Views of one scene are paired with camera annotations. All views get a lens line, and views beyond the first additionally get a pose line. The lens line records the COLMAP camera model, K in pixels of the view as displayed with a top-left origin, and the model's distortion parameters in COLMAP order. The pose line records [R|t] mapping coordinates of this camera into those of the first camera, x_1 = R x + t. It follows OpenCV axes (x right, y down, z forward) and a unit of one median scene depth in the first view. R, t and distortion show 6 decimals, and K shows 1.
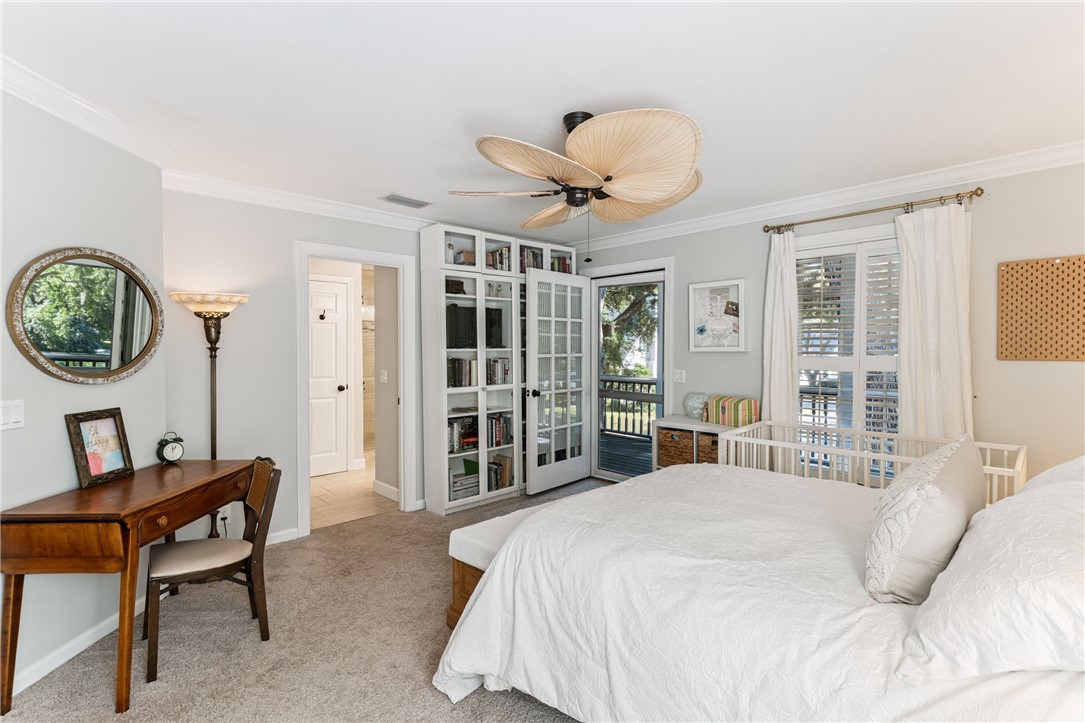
lens RADIAL K [[510.1, 0, 547.4], [0, 510.1, 356.5], [0, 0, 1]] dist [0.001272, 0.000623]
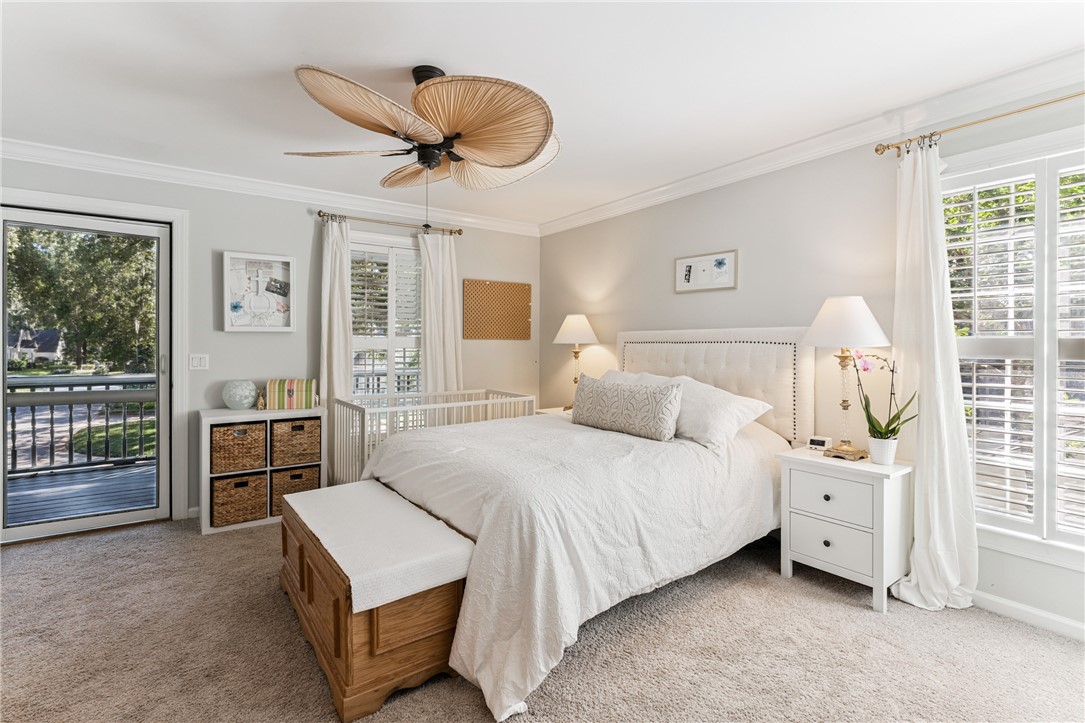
lens RADIAL K [[510.1, 0, 547.4], [0, 510.1, 356.5], [0, 0, 1]] dist [0.001272, 0.000623]
pose [[0.157838, -0.023519, 0.987185, -0.508599], [0.011799, 0.999690, 0.021931, 0.021340], [-0.987394, 0.008186, 0.158067, 0.378720]]
